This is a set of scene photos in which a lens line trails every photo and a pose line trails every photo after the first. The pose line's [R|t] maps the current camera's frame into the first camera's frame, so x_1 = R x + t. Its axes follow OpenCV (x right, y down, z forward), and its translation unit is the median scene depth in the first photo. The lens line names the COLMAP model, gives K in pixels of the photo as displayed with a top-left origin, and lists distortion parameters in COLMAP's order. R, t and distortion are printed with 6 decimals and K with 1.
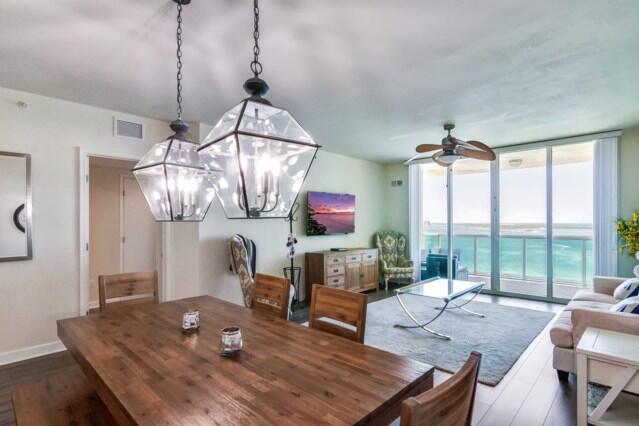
lens RADIAL K [[326.2, 0, 313.6], [0, 326.2, 224.8], [0, 0, 1]] dist [-0.008636, 0.003295]
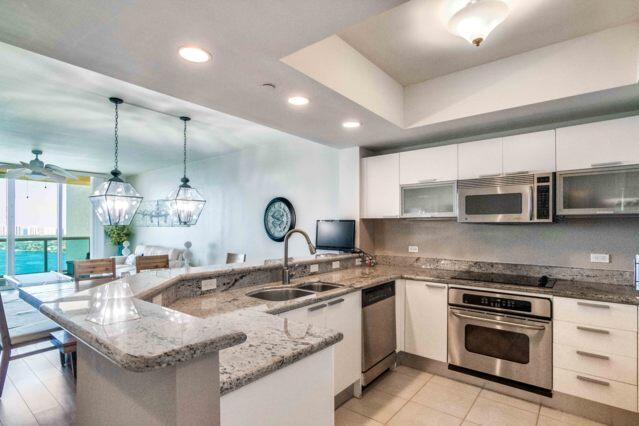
lens RADIAL K [[326.2, 0, 316.4], [0, 326.2, 226.2], [0, 0, 1]] dist [-0.008636, 0.003295]
pose [[-0.091623, -0.000329, 0.995794, -0.812550], [0.010412, 0.999945, 0.001288, 0.000610], [-0.995739, 0.010486, -0.091615, 0.020981]]
